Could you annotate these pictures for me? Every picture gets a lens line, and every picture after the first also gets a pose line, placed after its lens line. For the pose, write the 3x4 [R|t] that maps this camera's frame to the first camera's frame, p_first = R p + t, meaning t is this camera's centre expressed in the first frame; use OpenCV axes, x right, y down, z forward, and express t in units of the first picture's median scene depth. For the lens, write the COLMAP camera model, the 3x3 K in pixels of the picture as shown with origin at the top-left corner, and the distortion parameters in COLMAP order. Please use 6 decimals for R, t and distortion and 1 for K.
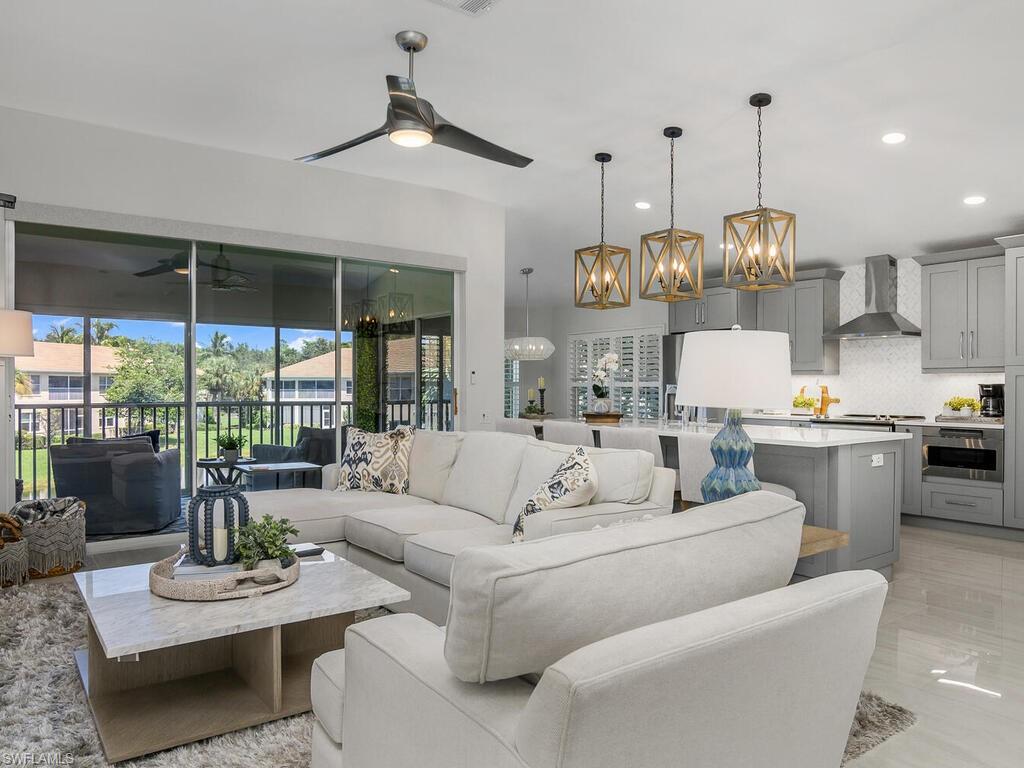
lens RADIAL K [[712.2, 0, 507.2], [0, 712.2, 385.1], [0, 0, 1]] dist [-0.020029, 0.002243]
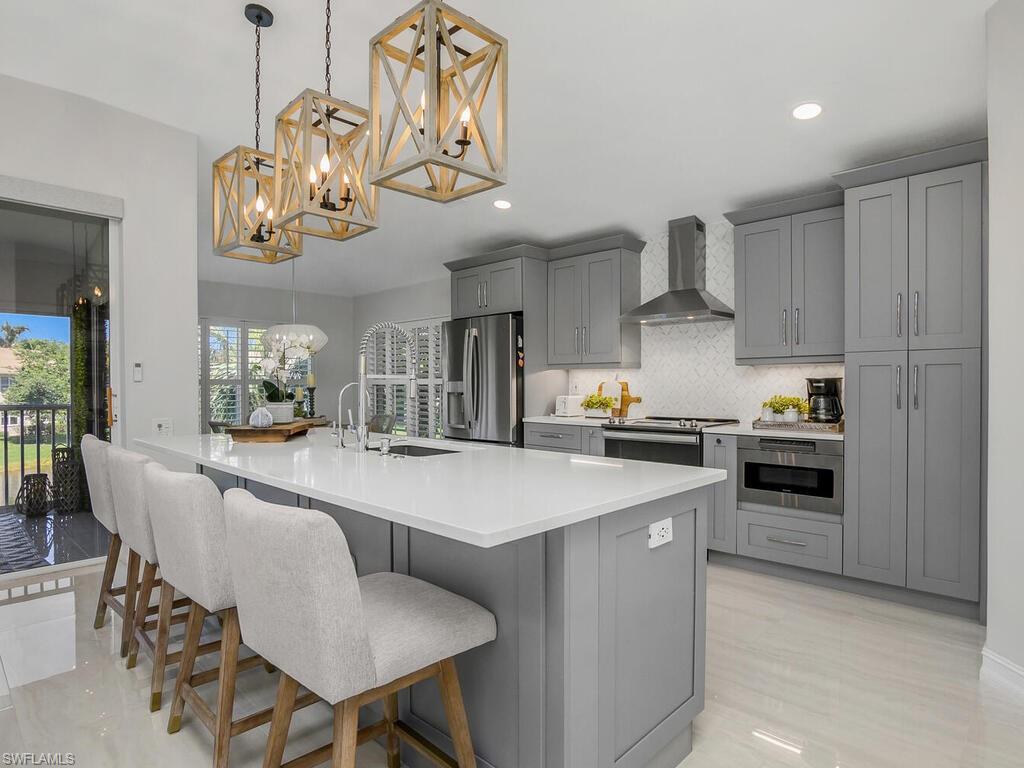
lens RADIAL K [[603.3, 0, 506.2], [0, 603.3, 382.8], [0, 0, 1]] dist [-0.006113, -0.001588]
pose [[0.984599, -0.004919, 0.174757, 0.211751], [0.004946, 0.999988, 0.000281, 0.001264], [-0.174756, 0.000588, 0.984612, 0.372995]]
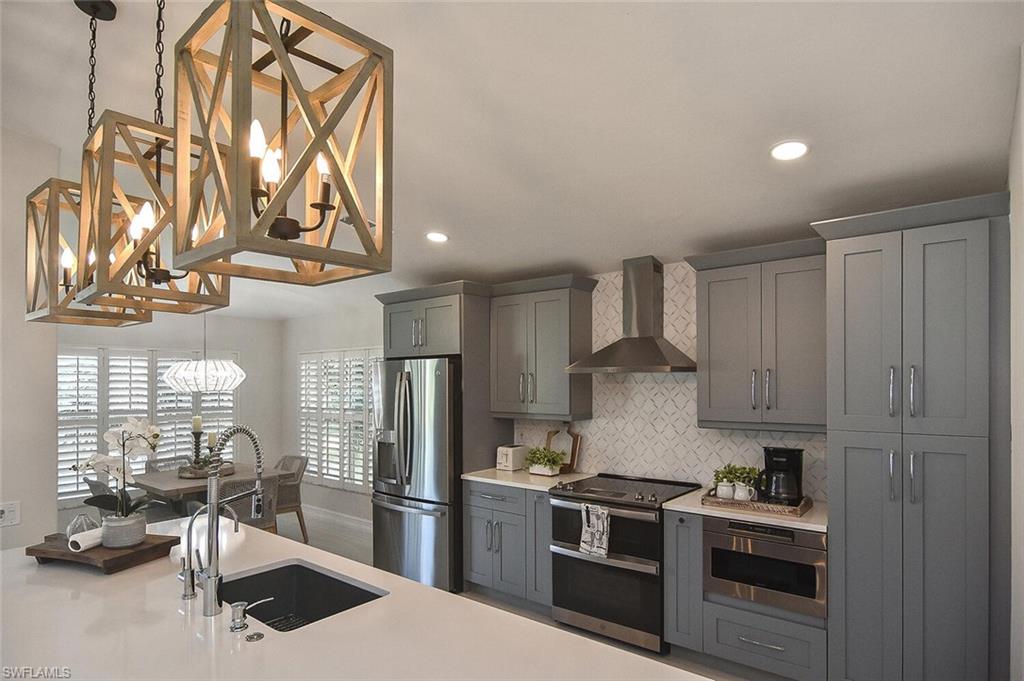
lens RADIAL K [[591.9, 0, 507.5], [0, 591.9, 379.3], [0, 0, 1]] dist [-0.004876, -0.004032]
pose [[0.967390, -0.003015, 0.253273, 0.248941], [0.005748, 0.999933, -0.010052, -0.055893], [-0.253226, 0.011180, 0.967343, 0.466695]]
